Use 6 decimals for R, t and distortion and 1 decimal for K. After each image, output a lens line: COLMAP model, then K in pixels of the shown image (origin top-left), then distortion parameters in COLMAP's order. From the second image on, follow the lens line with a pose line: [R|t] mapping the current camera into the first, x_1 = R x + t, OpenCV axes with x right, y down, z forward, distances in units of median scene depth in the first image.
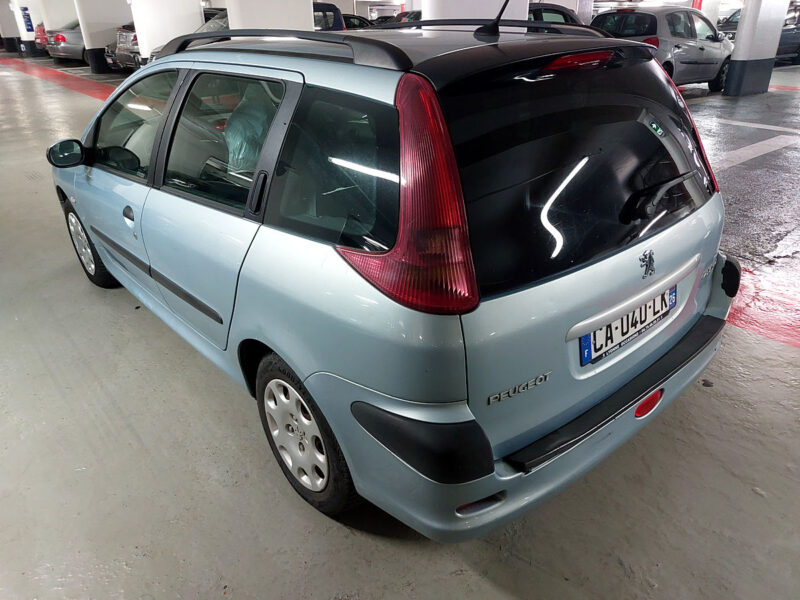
lens RADIAL K [[584.0, 0, 407.3], [0, 584.0, 297.0], [0, 0, 1]] dist [0.031666, -0.012024]
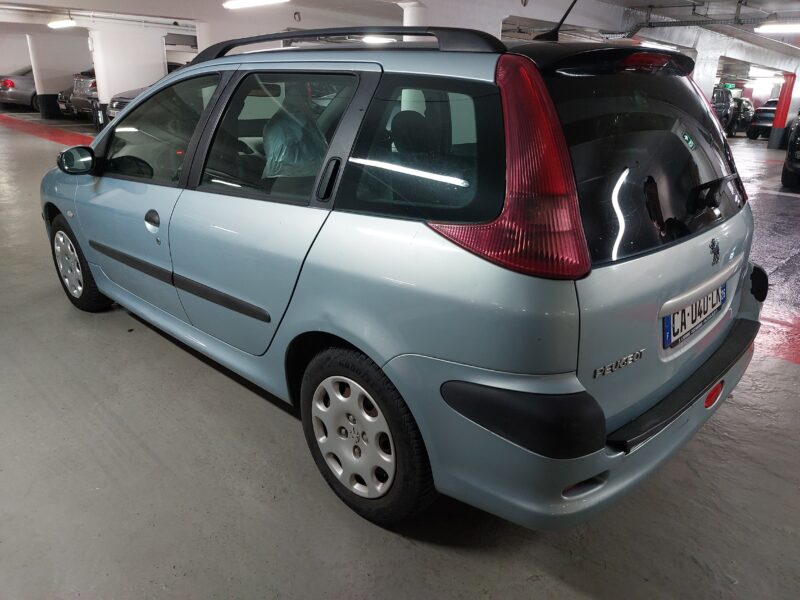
lens RADIAL K [[584.0, 0, 396.5], [0, 584.0, 295.0], [0, 0, 1]] dist [0.031666, -0.012024]
pose [[0.994564, 0.009282, 0.103709, -0.221760], [0.002898, 0.993166, -0.116674, 0.120155], [-0.104083, 0.116341, 0.987741, 0.035467]]
